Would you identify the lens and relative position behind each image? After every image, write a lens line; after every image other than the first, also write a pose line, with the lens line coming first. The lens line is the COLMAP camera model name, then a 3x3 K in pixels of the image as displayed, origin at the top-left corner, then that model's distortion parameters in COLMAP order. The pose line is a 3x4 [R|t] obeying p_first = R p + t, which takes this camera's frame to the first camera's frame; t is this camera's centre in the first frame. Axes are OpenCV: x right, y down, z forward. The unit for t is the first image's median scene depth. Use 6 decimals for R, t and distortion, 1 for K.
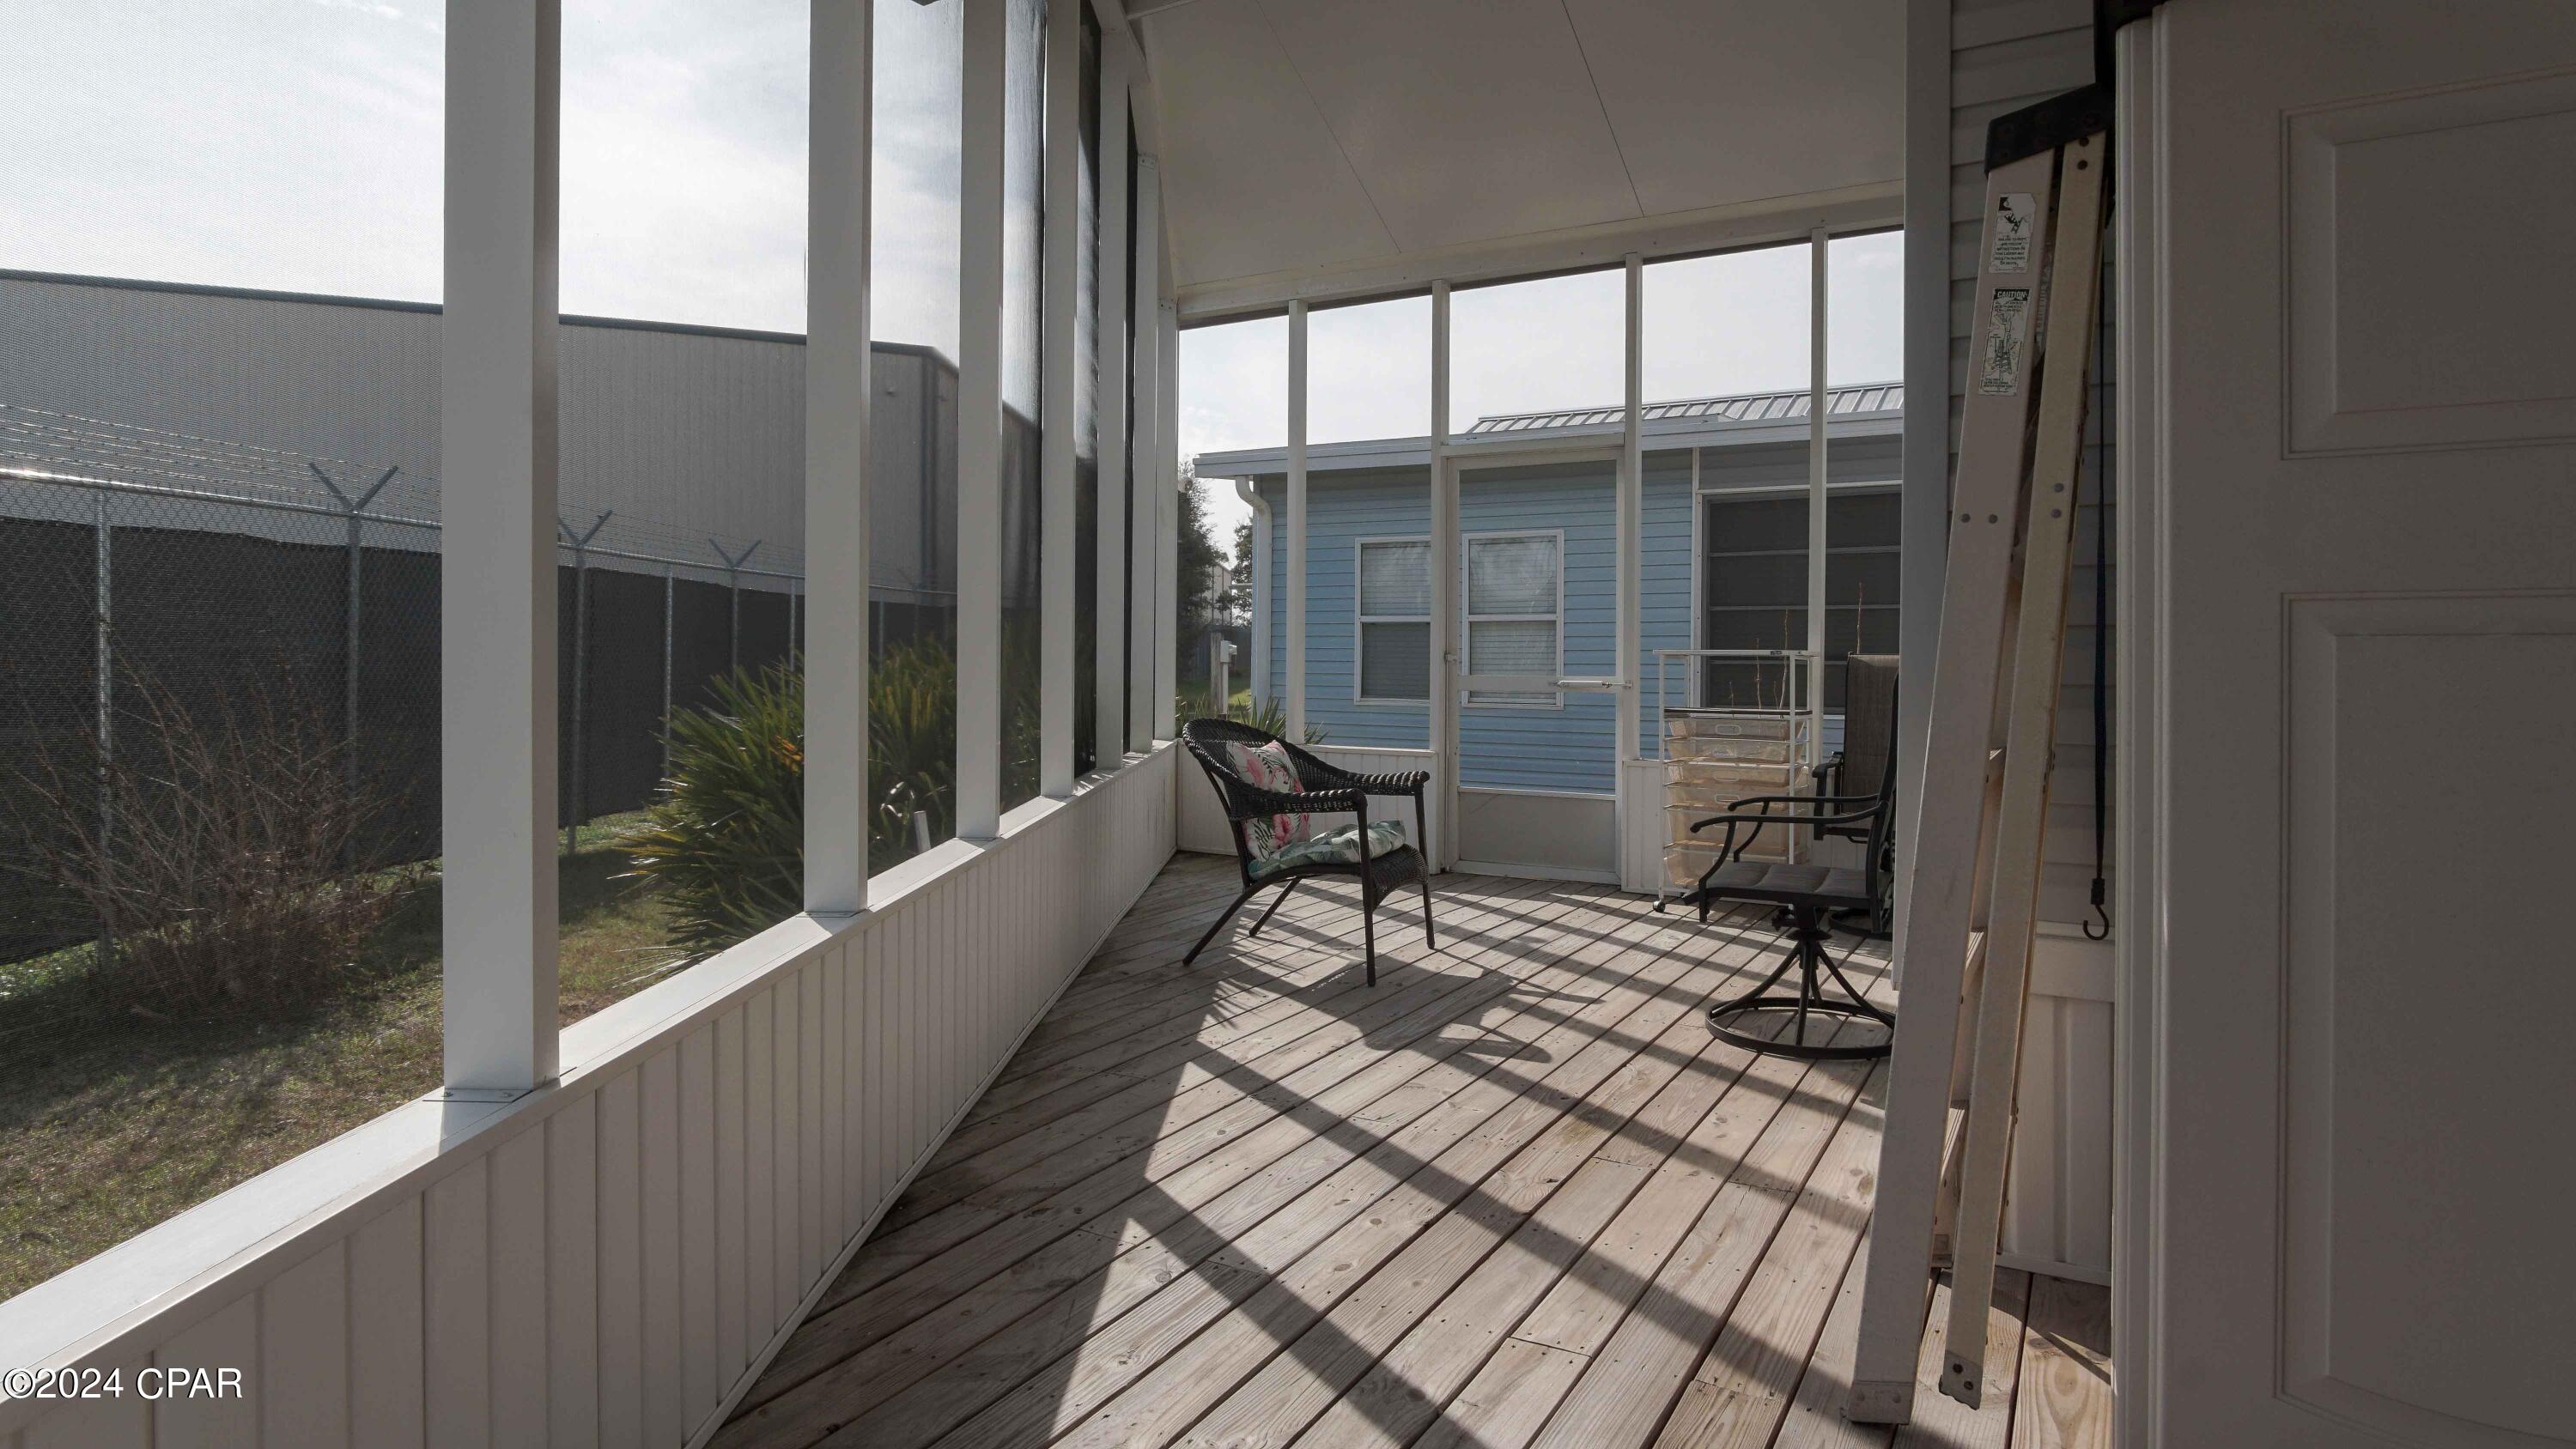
lens RADIAL K [[1387.3, 0, 1277.3], [0, 1387.3, 697.8], [0, 0, 1]] dist [-0.021354, 0.002517]
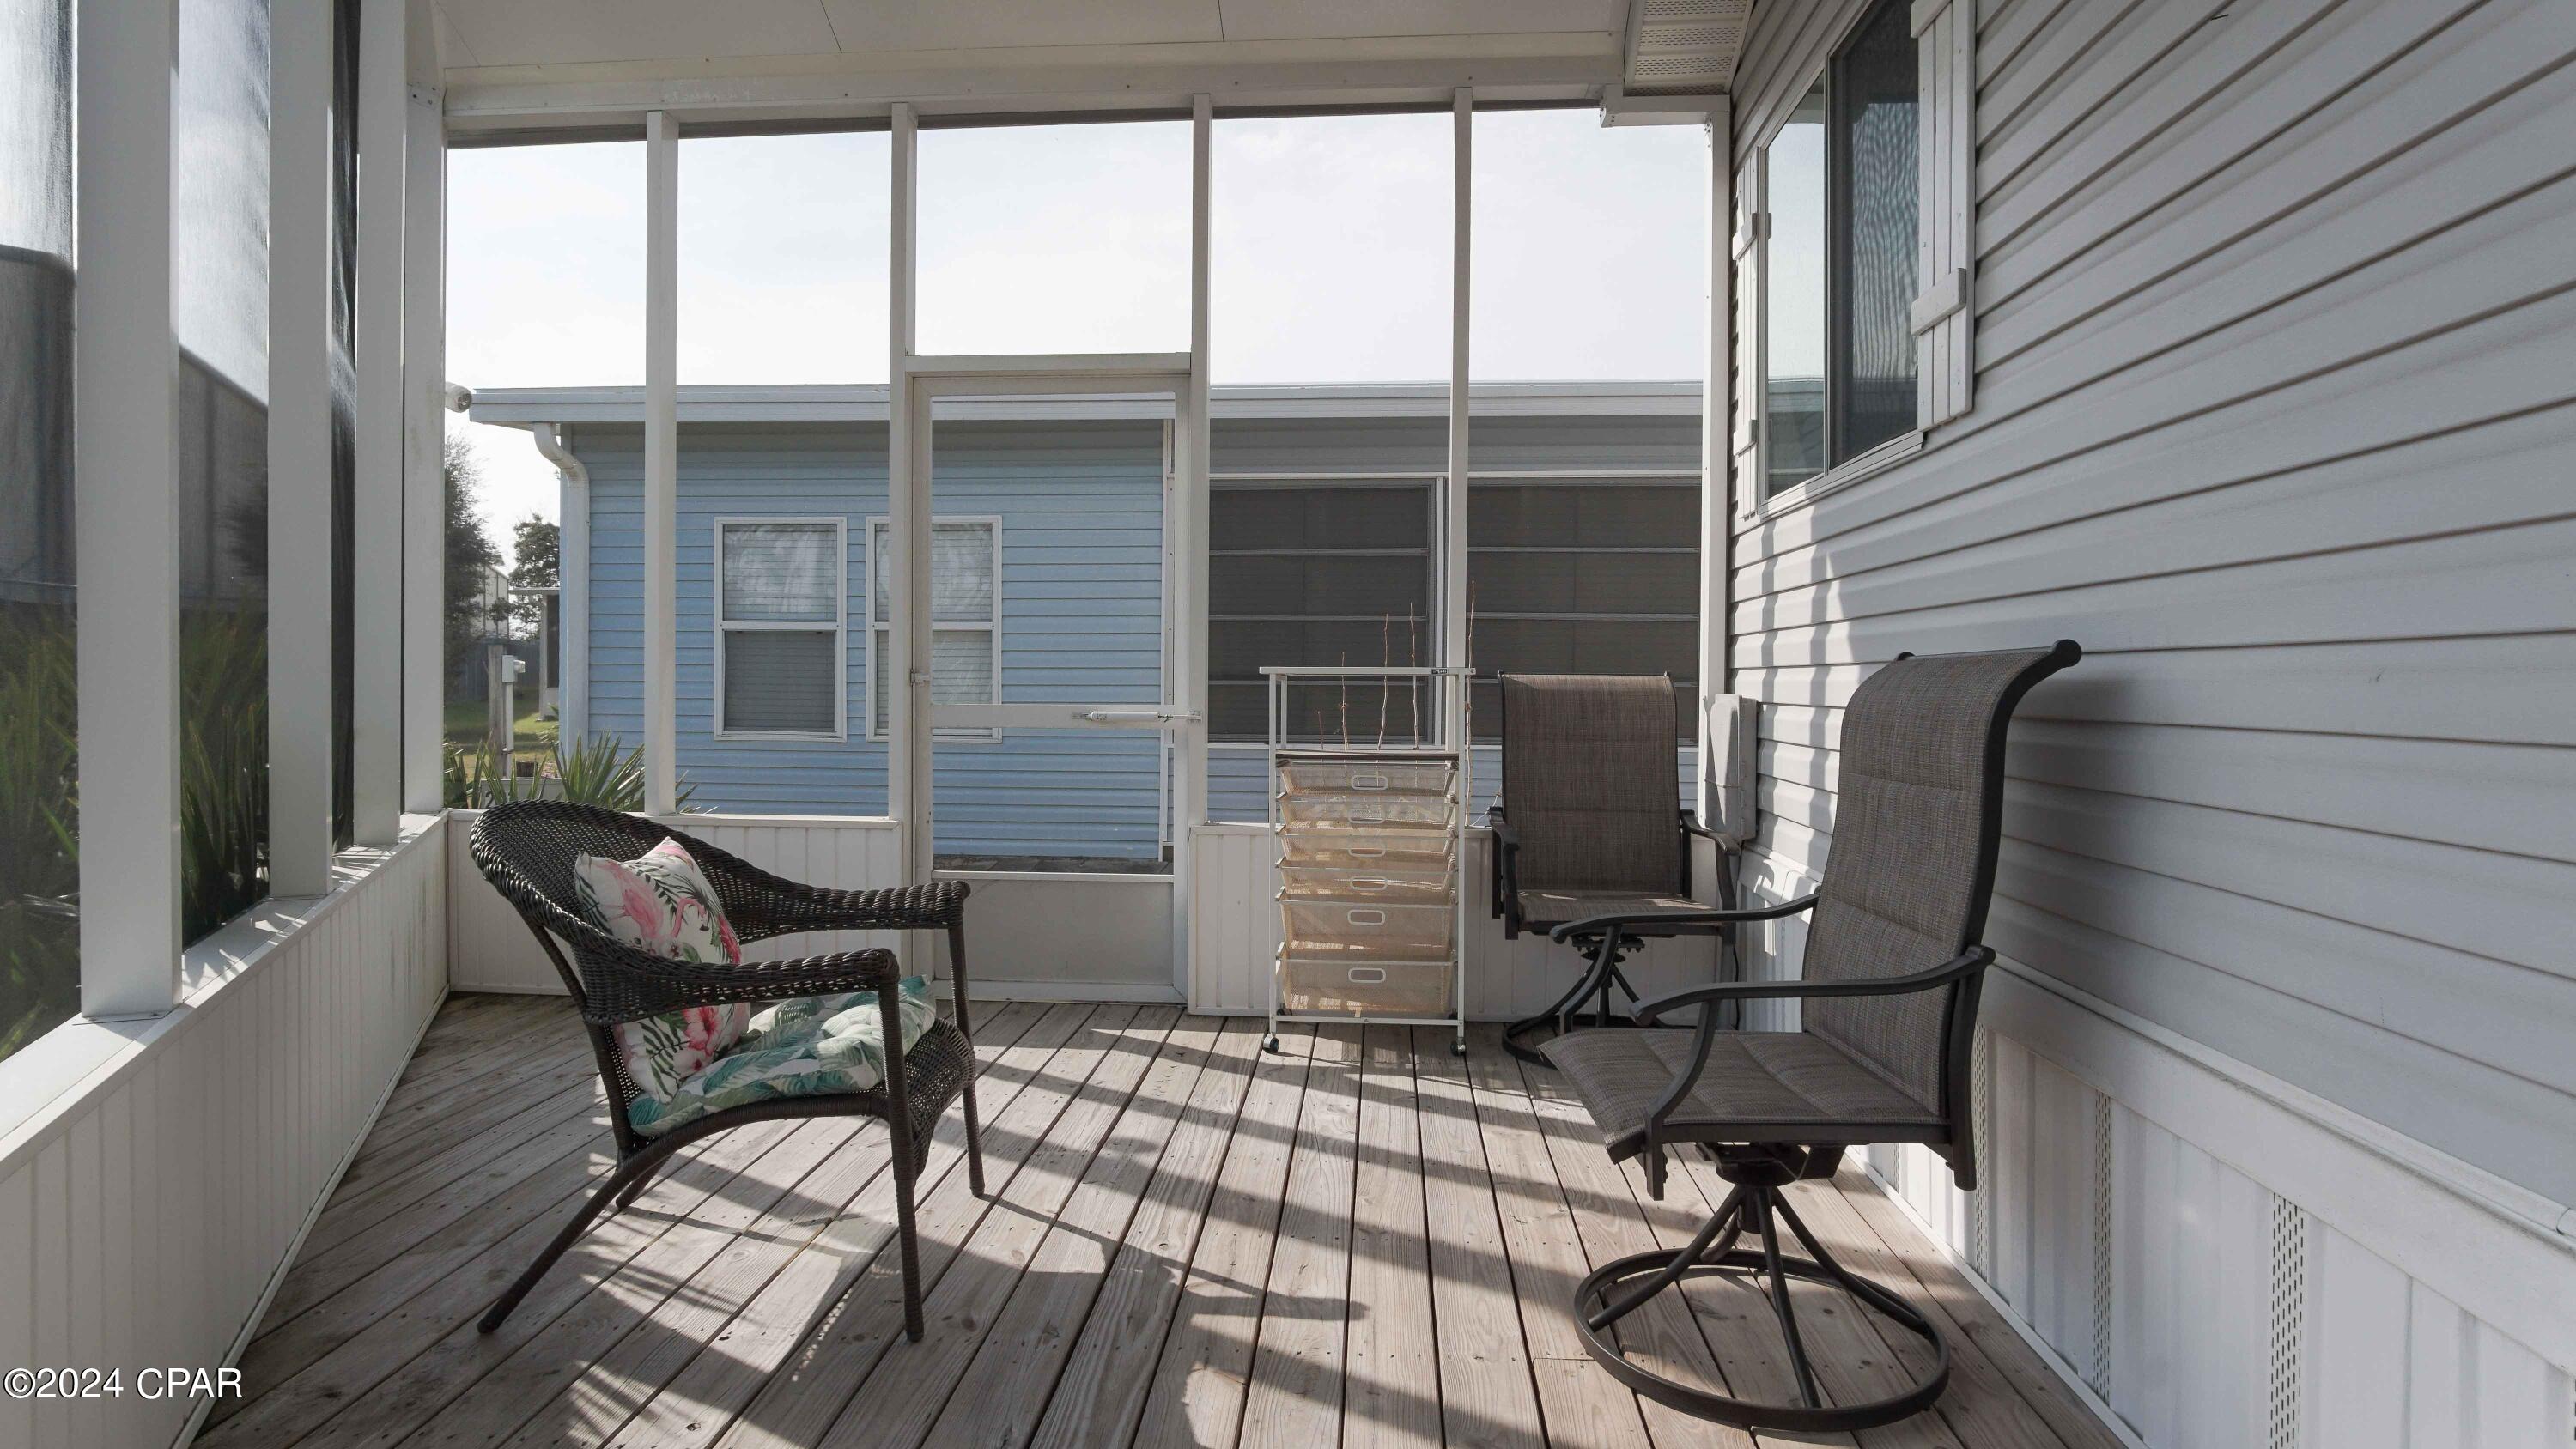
lens RADIAL K [[1387.3, 0, 1277.3], [0, 1387.3, 697.8], [0, 0, 1]] dist [-0.021354, 0.002517]
pose [[0.888749, -0.008675, 0.458311, -0.027520], [0.014443, 0.999854, -0.009084, -0.010945], [-0.458166, 0.014693, 0.888745, 0.325564]]
